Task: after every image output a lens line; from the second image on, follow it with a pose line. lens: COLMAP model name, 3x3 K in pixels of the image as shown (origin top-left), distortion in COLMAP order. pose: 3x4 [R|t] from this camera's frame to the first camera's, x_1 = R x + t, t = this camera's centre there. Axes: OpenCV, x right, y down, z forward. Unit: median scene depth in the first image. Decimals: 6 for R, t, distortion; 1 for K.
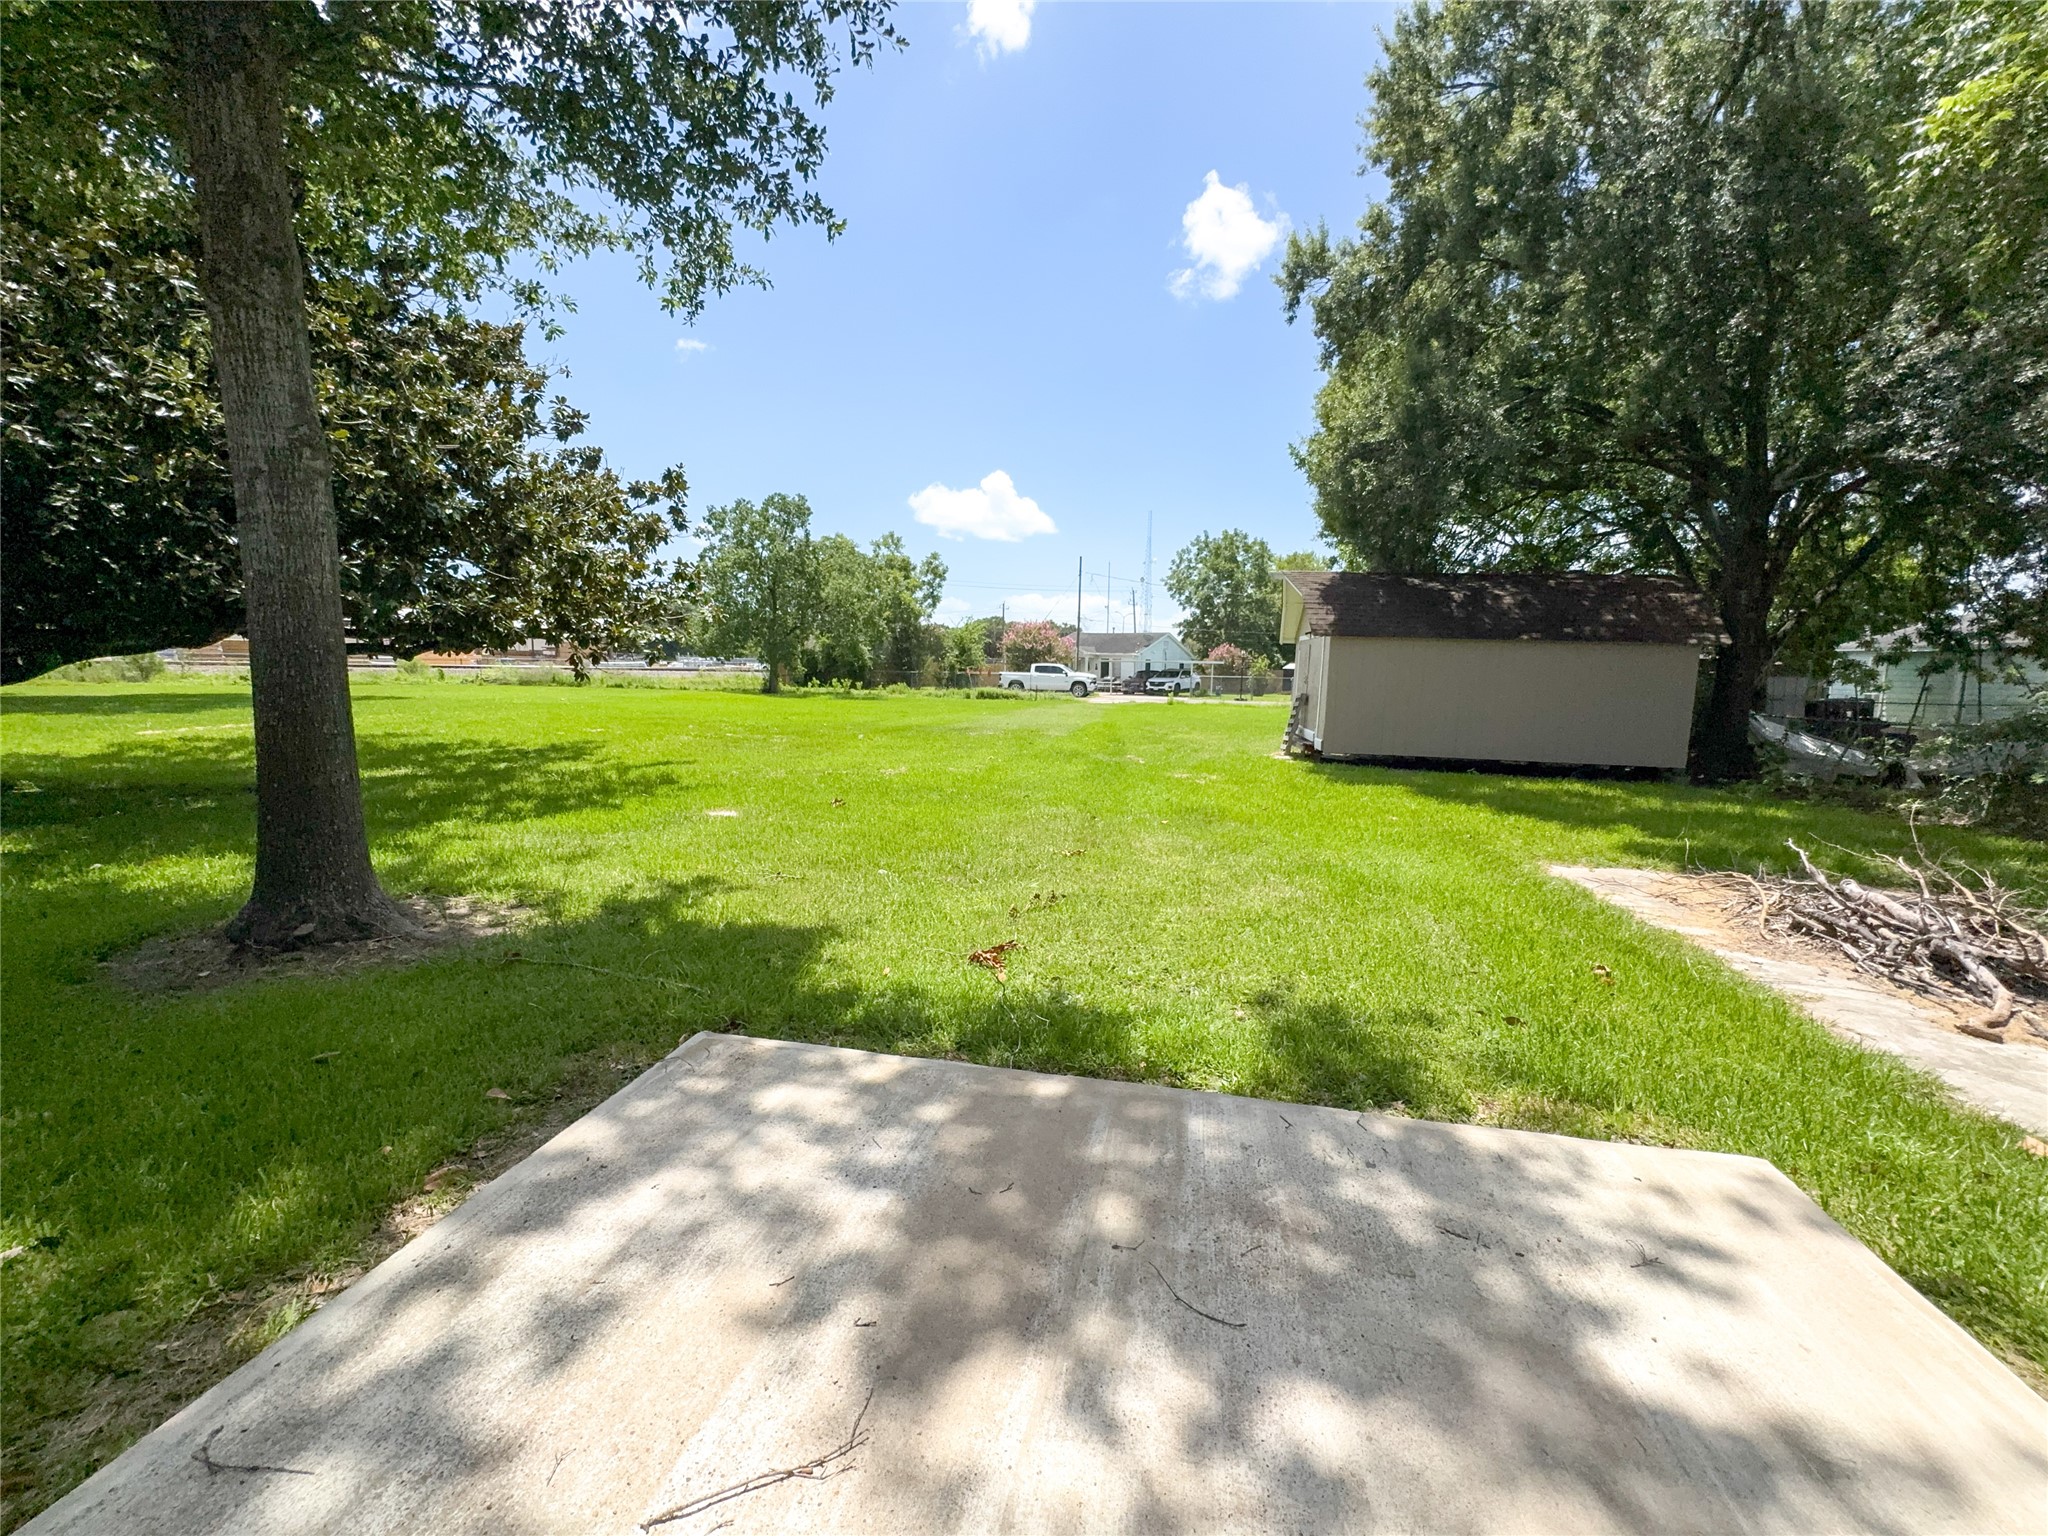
lens RADIAL K [[818.2, 0, 1021.3], [0, 818.2, 763.3], [0, 0, 1]] dist [-0.004078, -0.000340]
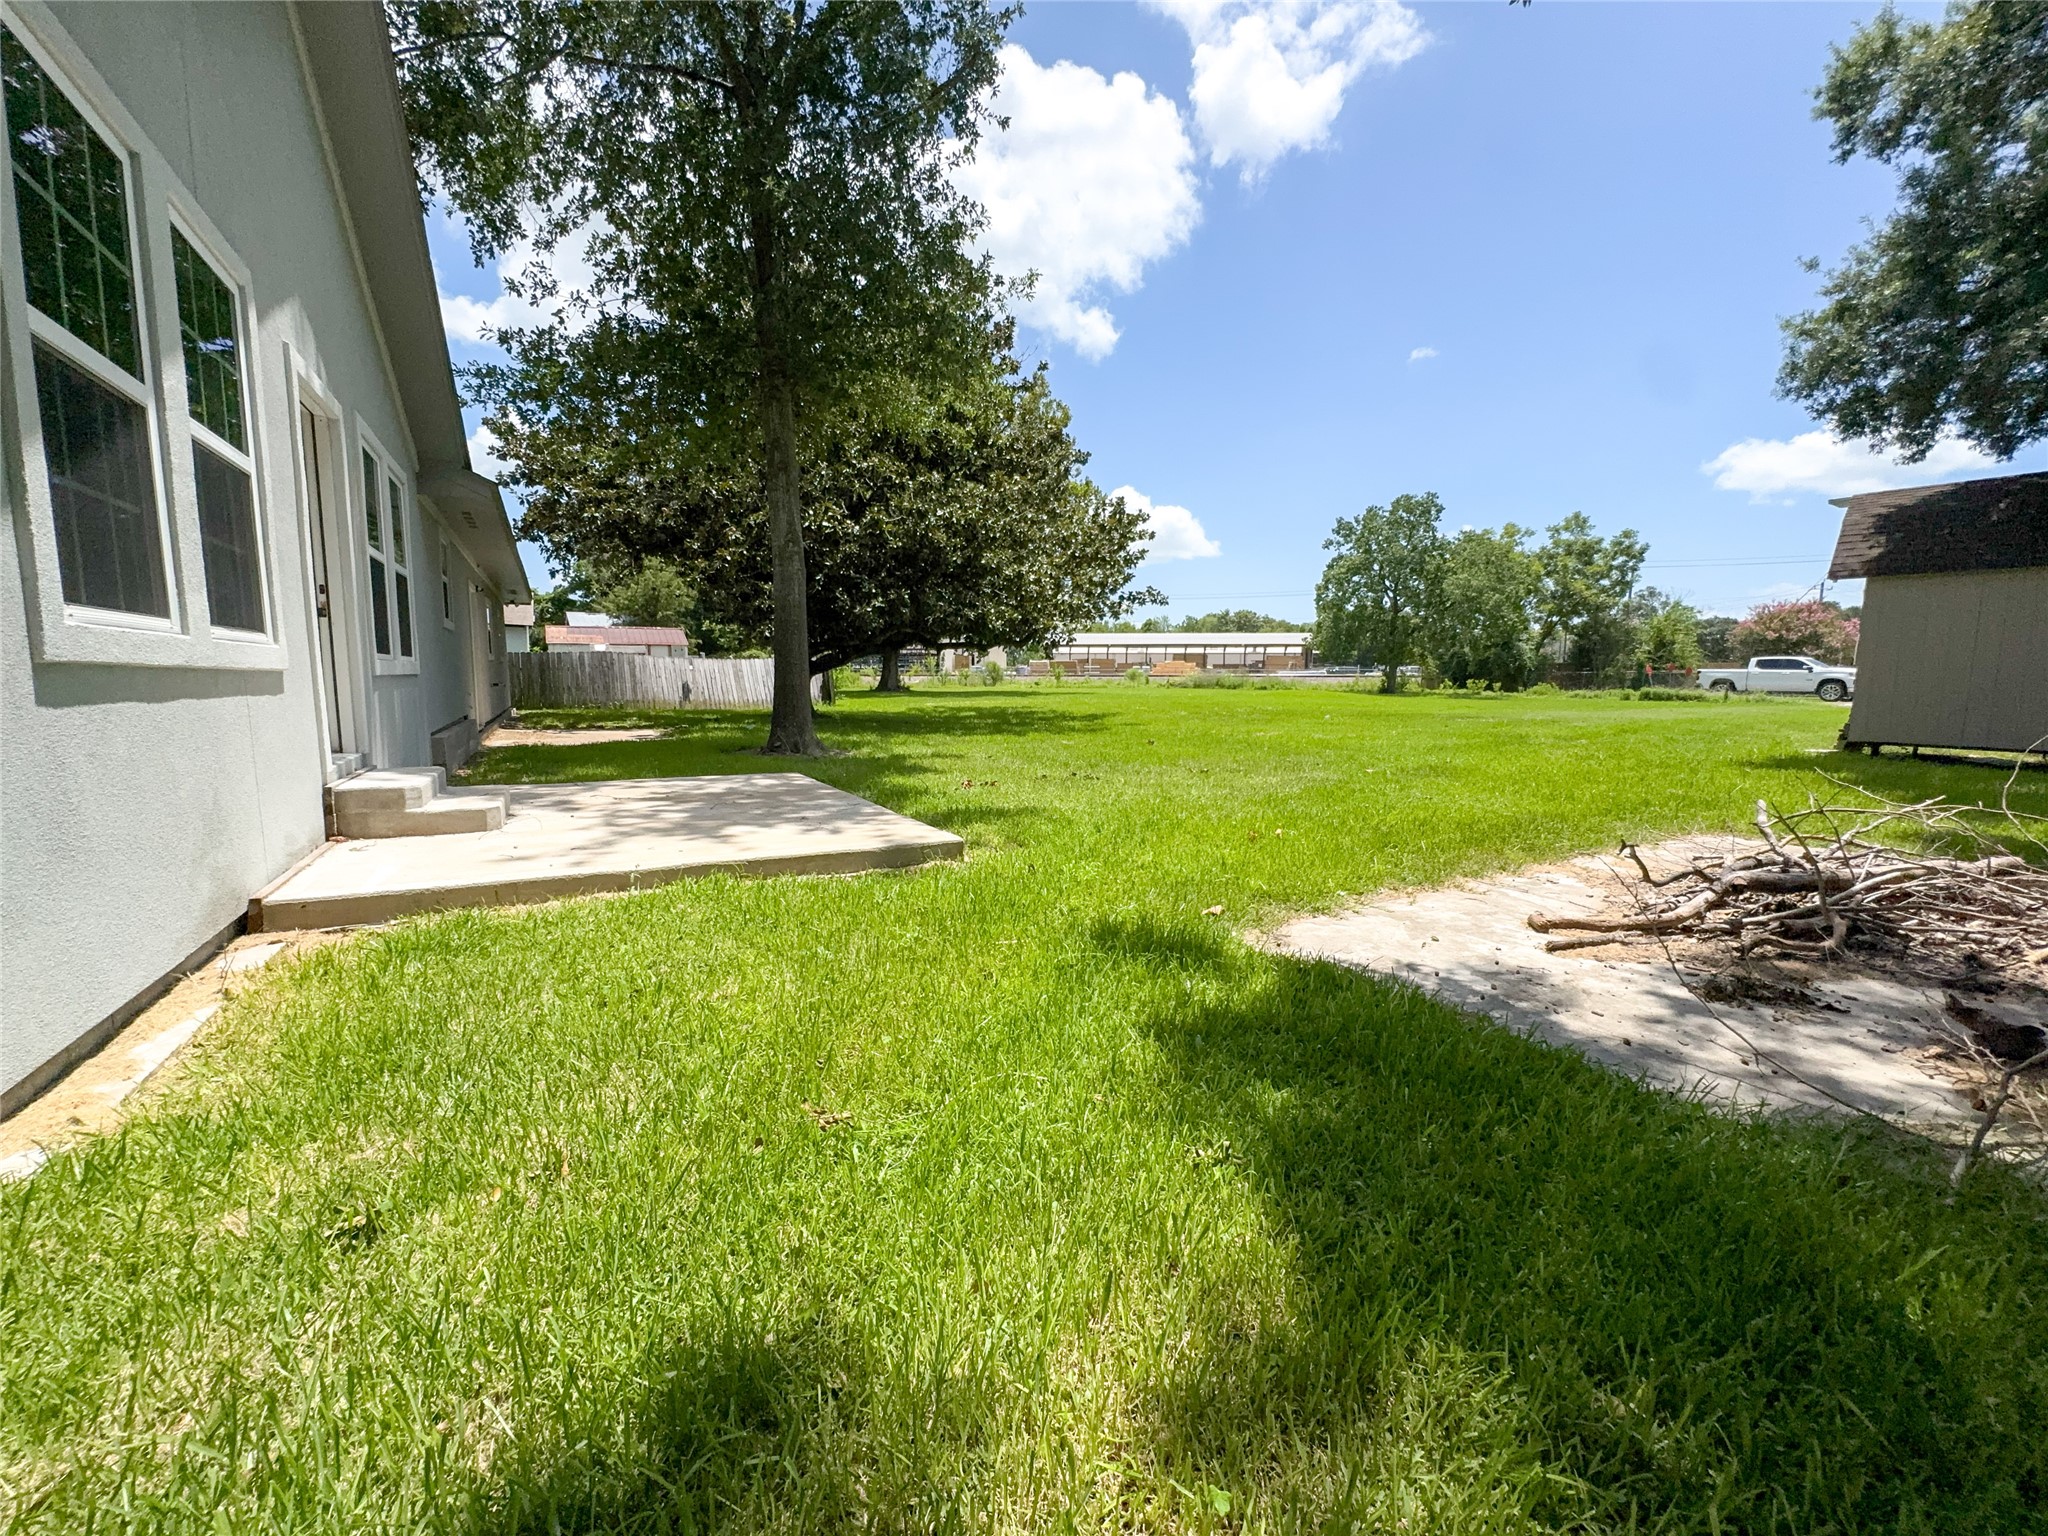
lens RADIAL K [[818.2, 0, 1025.6], [0, 818.2, 767.4], [0, 0, 1]] dist [-0.004078, -0.000340]
pose [[0.667926, 0.066080, -0.741288, 0.132089], [-0.075482, 0.996929, 0.020857, 0.015951], [0.740390, 0.042023, 0.670863, -0.006621]]
